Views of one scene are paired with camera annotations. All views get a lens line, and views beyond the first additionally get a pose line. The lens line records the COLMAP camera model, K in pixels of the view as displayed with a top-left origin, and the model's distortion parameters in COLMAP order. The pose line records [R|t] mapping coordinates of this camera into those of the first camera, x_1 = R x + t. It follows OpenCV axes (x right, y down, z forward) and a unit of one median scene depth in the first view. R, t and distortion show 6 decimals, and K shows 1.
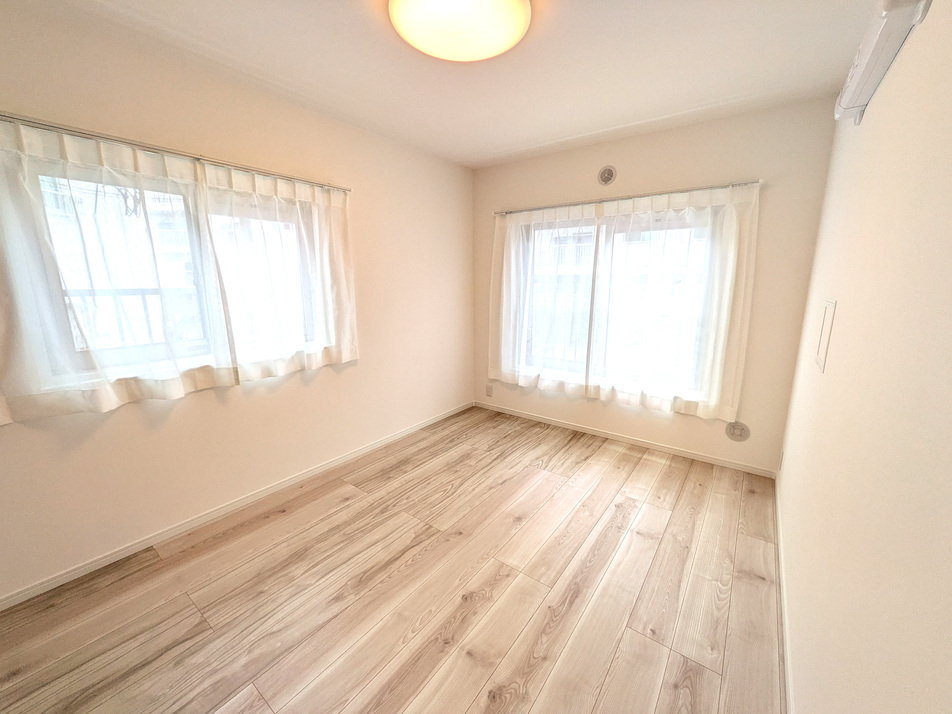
lens RADIAL K [[377.4, 0, 475.1], [0, 377.4, 355.7], [0, 0, 1]] dist [-0.000059, 0.000507]
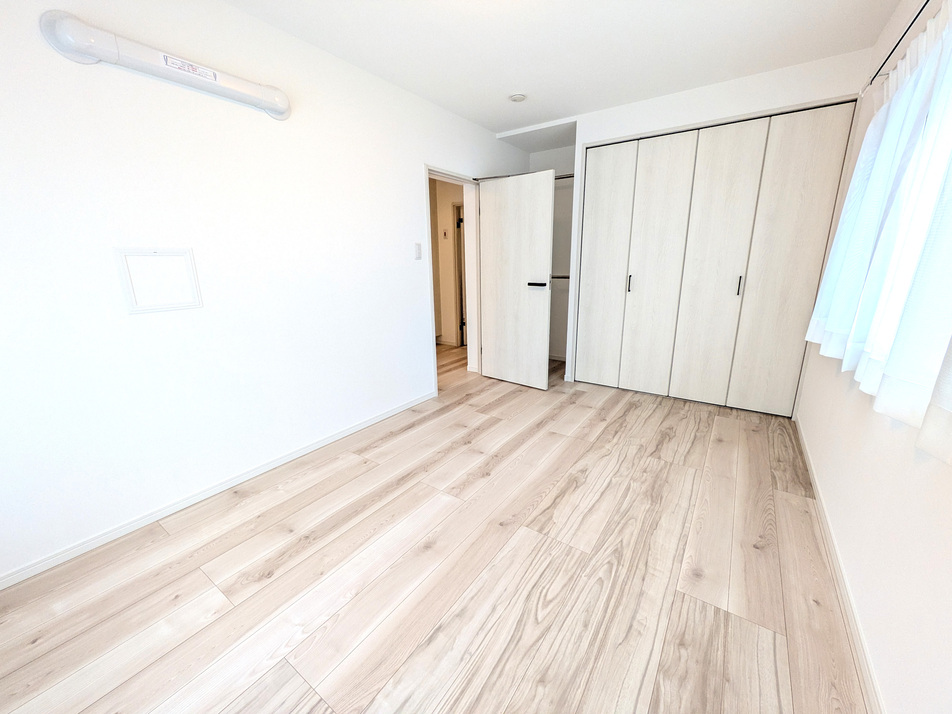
lens RADIAL K [[377.4, 0, 474.9], [0, 377.4, 356.2], [0, 0, 1]] dist [-0.000059, 0.000507]
pose [[-0.999381, 0.024022, -0.025694, 0.034016], [0.010509, 0.901026, 0.433638, -0.244022], [0.033568, 0.433099, -0.900721, 1.600699]]
